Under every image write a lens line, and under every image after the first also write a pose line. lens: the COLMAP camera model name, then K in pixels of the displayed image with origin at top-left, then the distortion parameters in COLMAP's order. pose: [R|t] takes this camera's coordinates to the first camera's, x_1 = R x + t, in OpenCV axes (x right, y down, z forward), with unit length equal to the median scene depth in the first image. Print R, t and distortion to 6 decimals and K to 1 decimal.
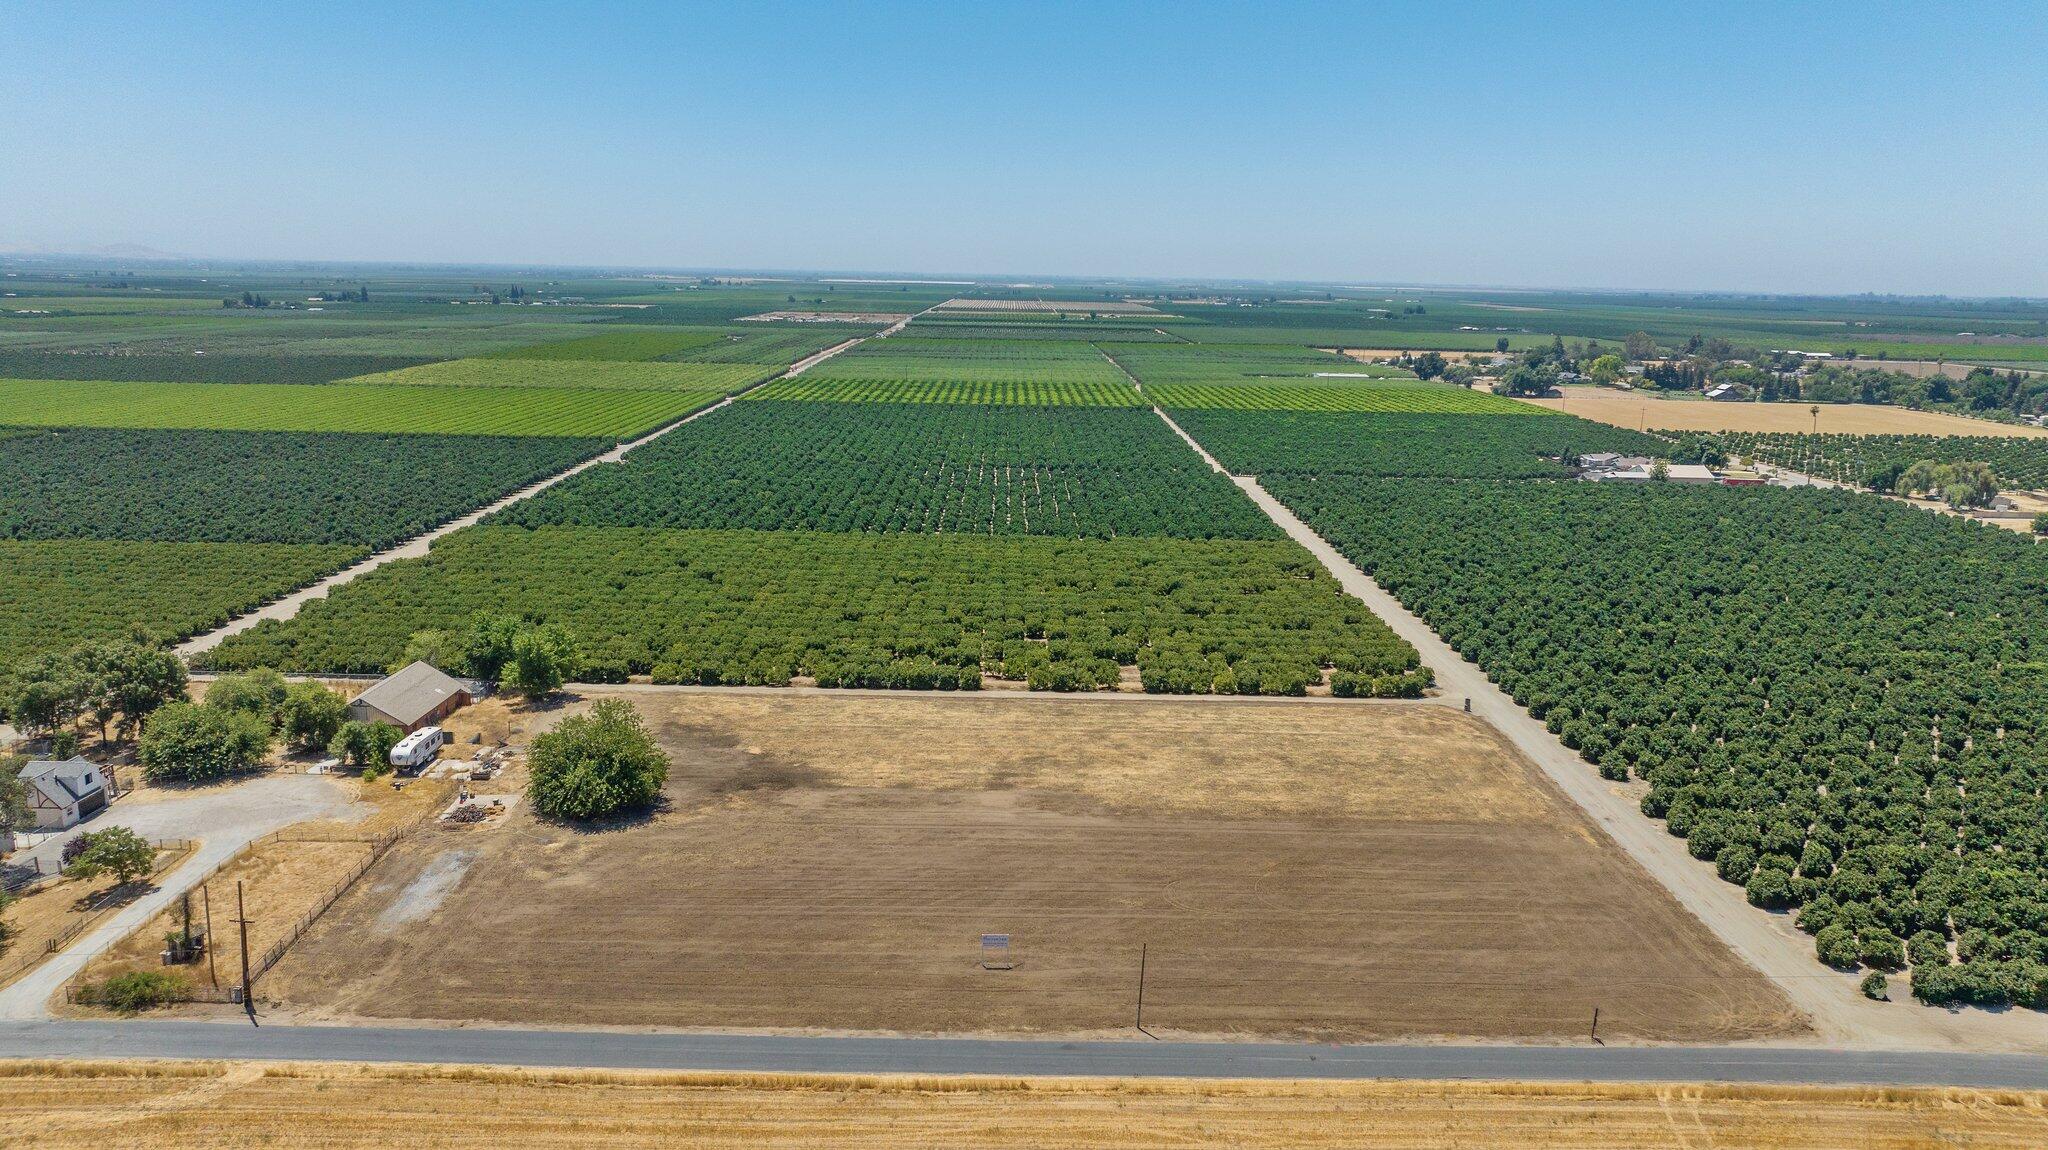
lens RADIAL K [[1437.3, 0, 1032.9], [0, 1437.3, 571.3], [0, 0, 1]] dist [-0.012210, -0.005633]
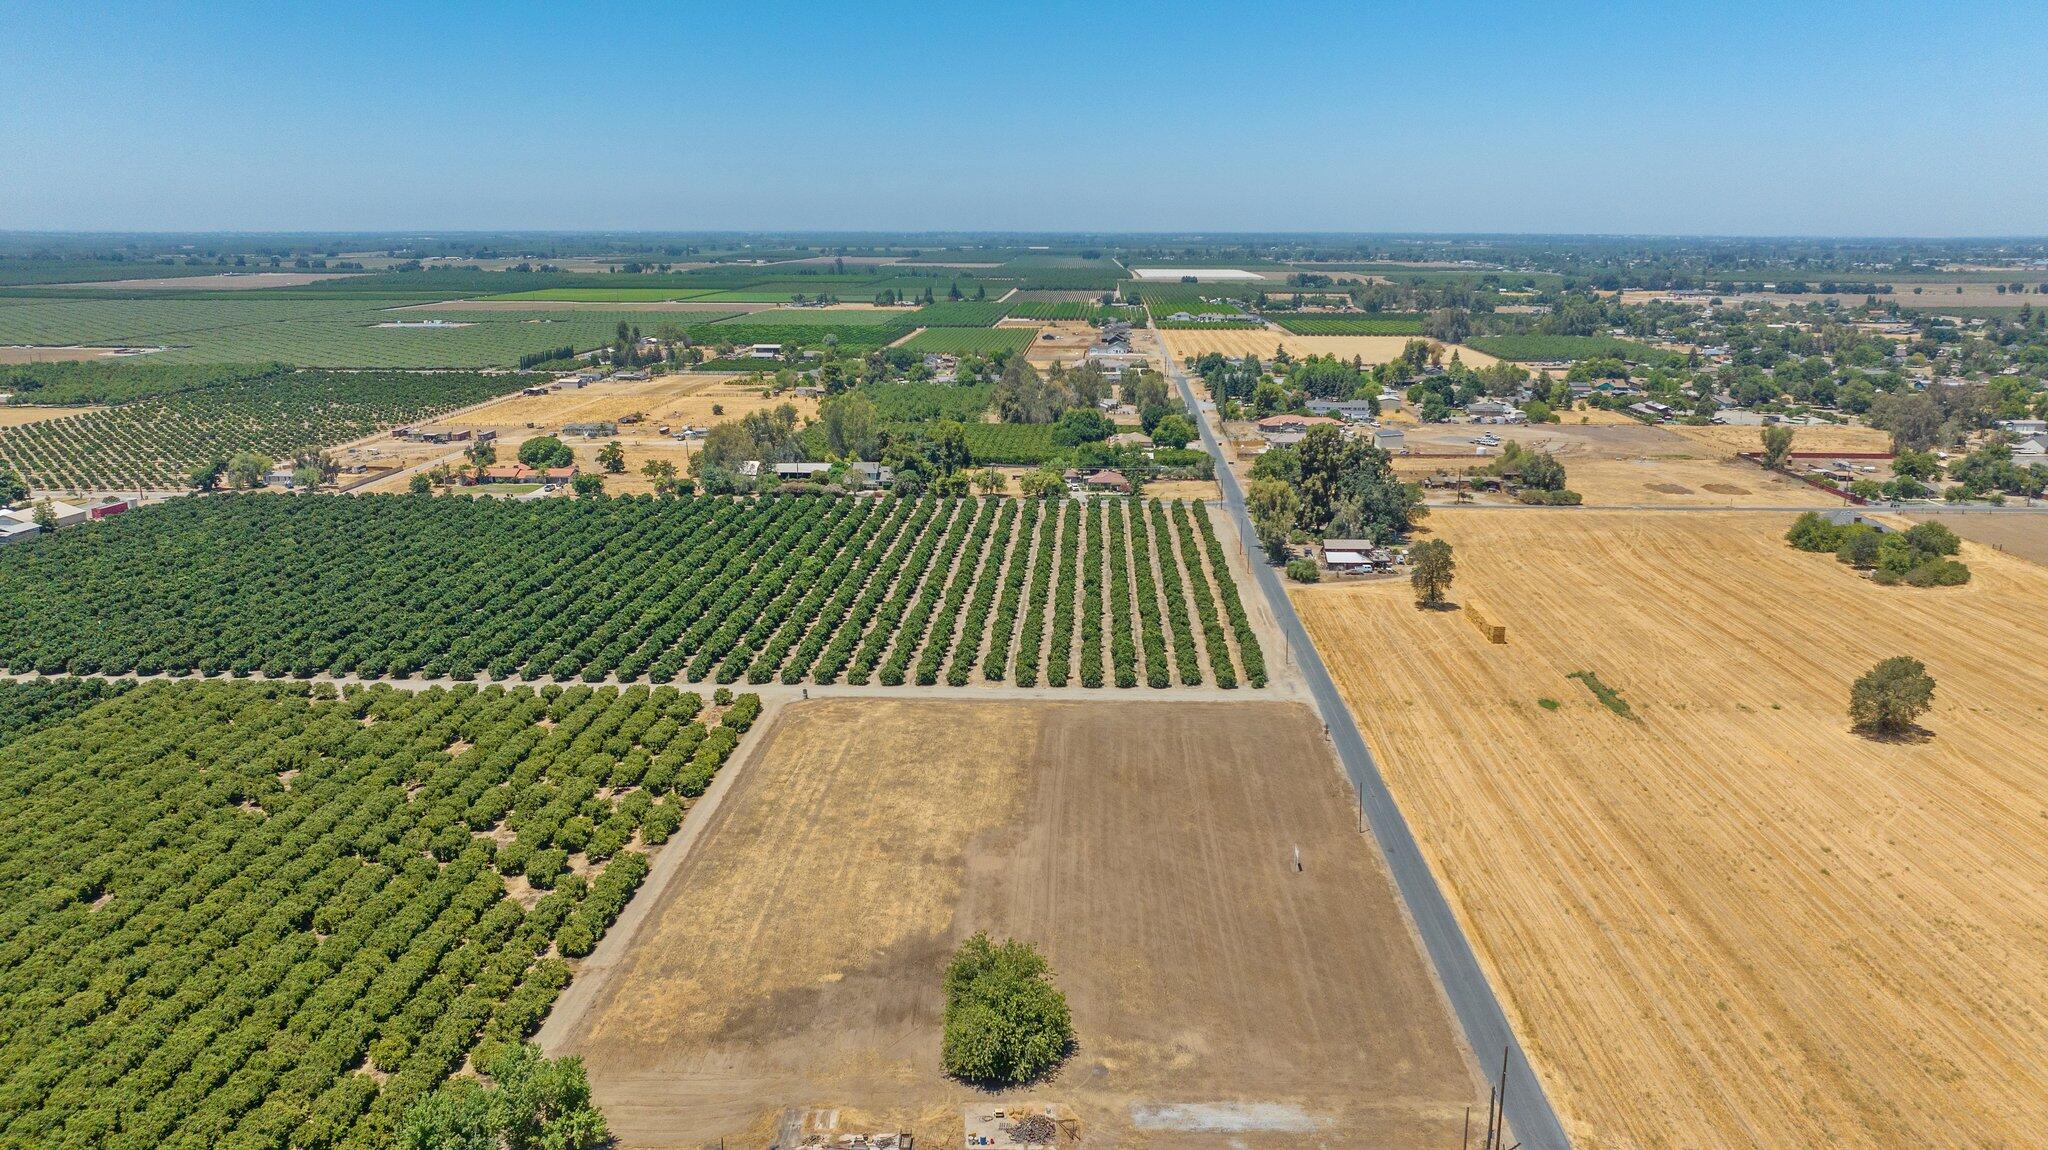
lens RADIAL K [[1437.3, 0, 1032.9], [0, 1437.3, 571.3], [0, 0, 1]] dist [-0.012210, -0.005633]
pose [[0.050153, -0.251884, 0.966457, -1.081041], [0.203468, 0.949958, 0.237025, -0.329549], [-0.977796, 0.184756, 0.098893, 0.817763]]
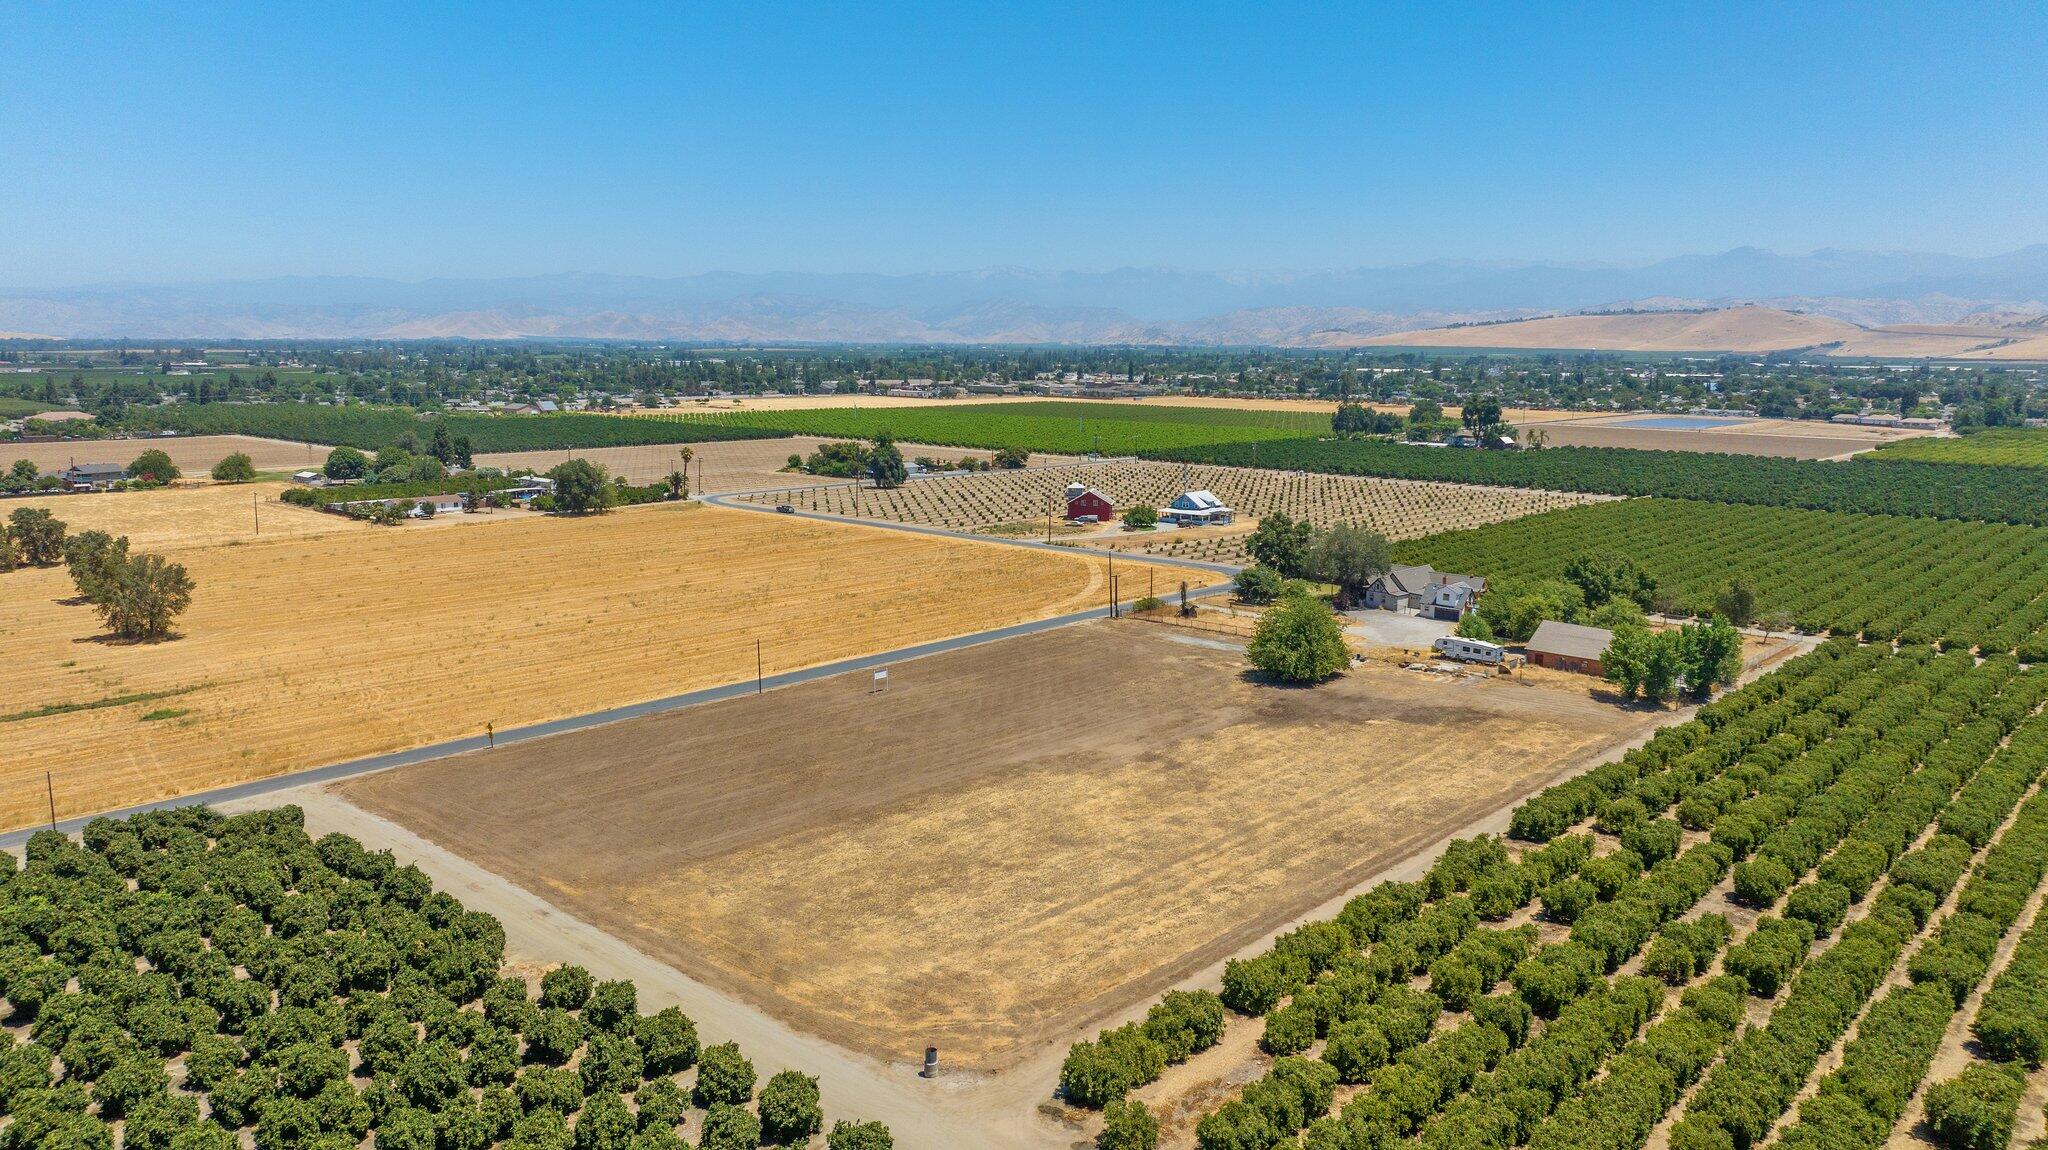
lens RADIAL K [[1437.3, 0, 1032.9], [0, 1437.3, 571.3], [0, 0, 1]] dist [-0.012210, -0.005633]
pose [[-0.678064, 0.091565, -0.729277, 0.733451], [-0.170708, 0.945459, 0.277428, -0.223558], [0.714904, 0.312607, -0.625451, 1.552082]]
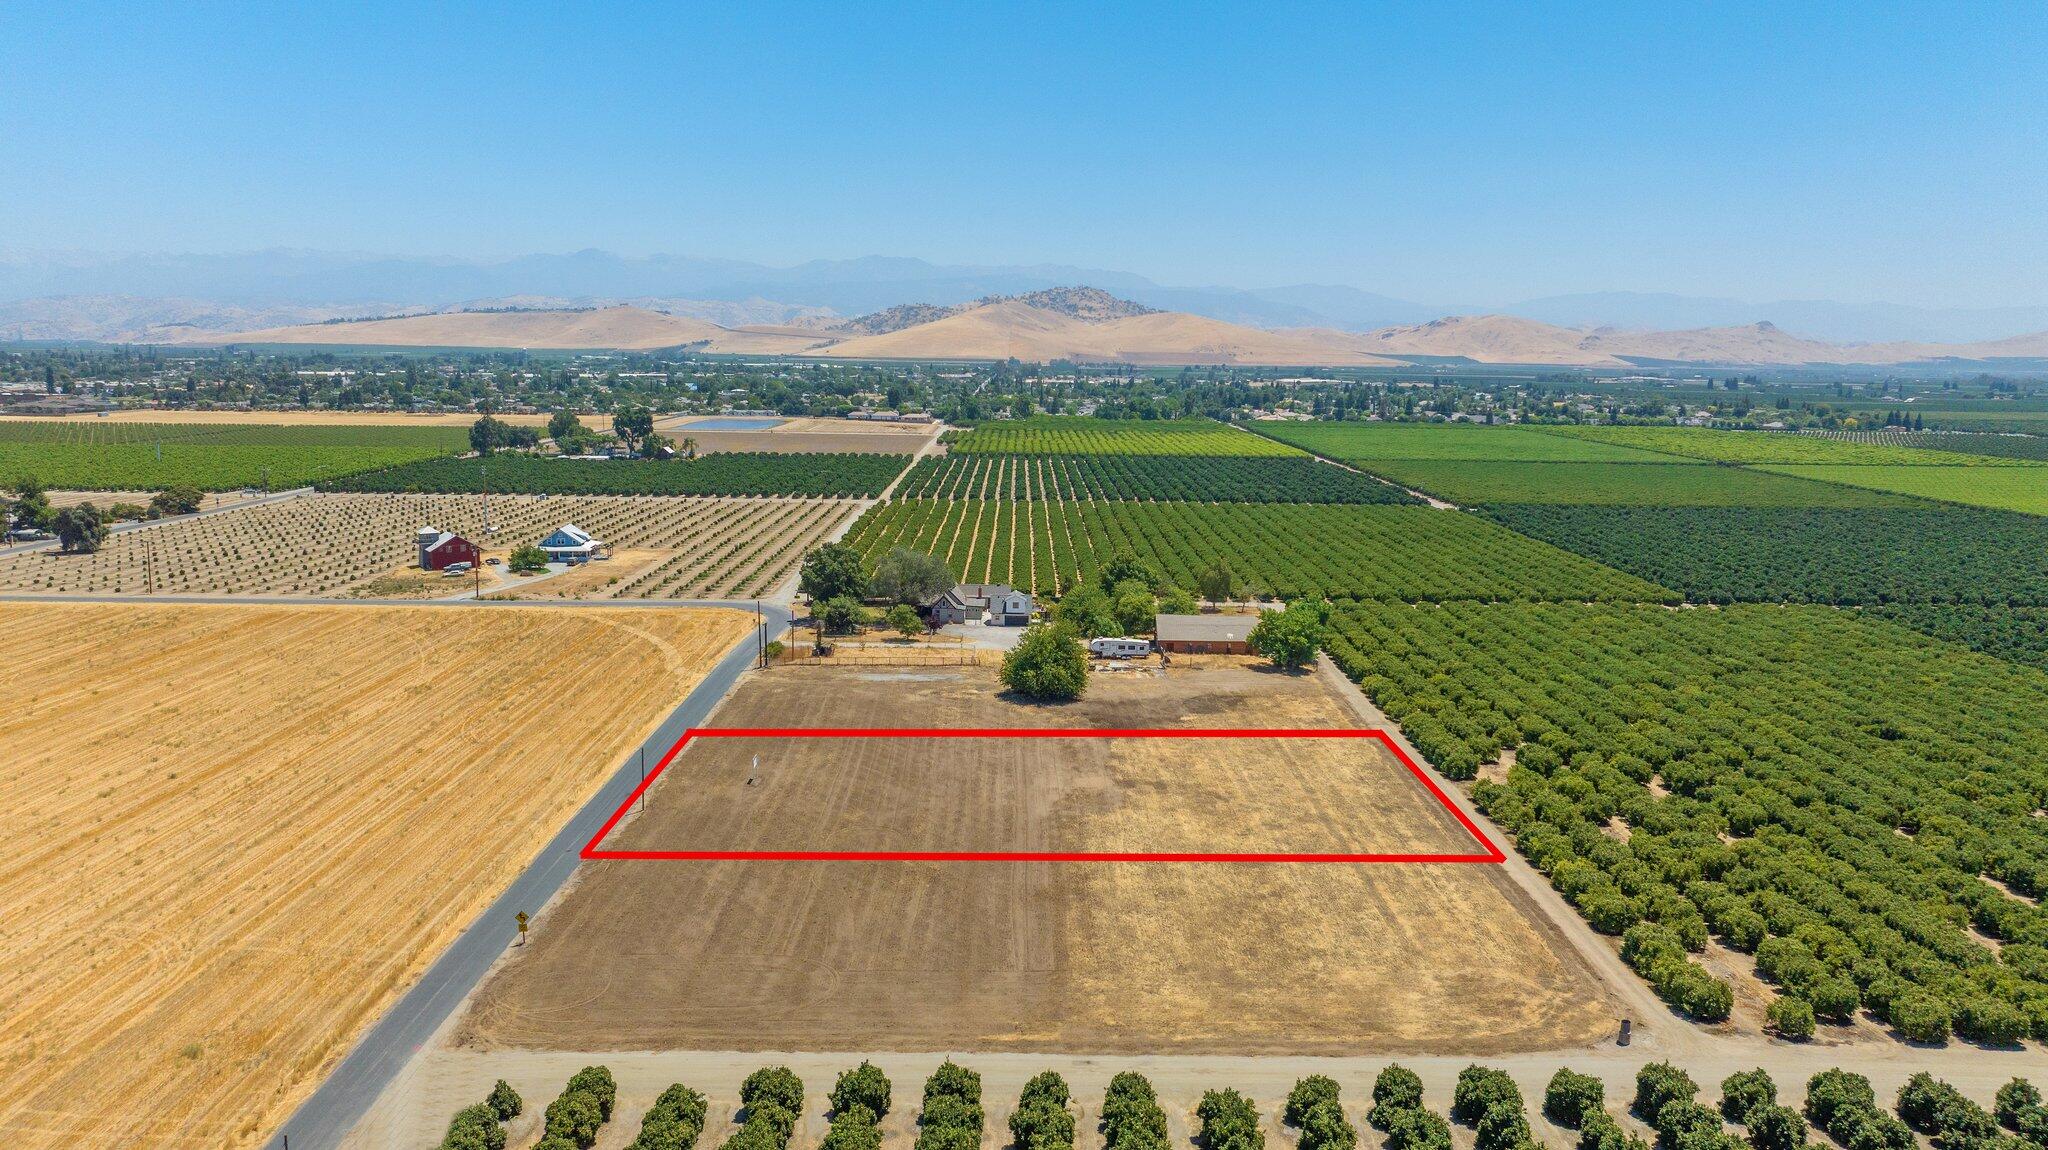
lens RADIAL K [[1437.3, 0, 1032.9], [0, 1437.3, 571.3], [0, 0, 1]] dist [-0.012210, -0.005633]
pose [[0.002434, 0.133255, -0.991079, 1.003577], [-0.217583, 0.967408, 0.129538, -0.118182], [0.976039, 0.215327, 0.031349, 0.901858]]
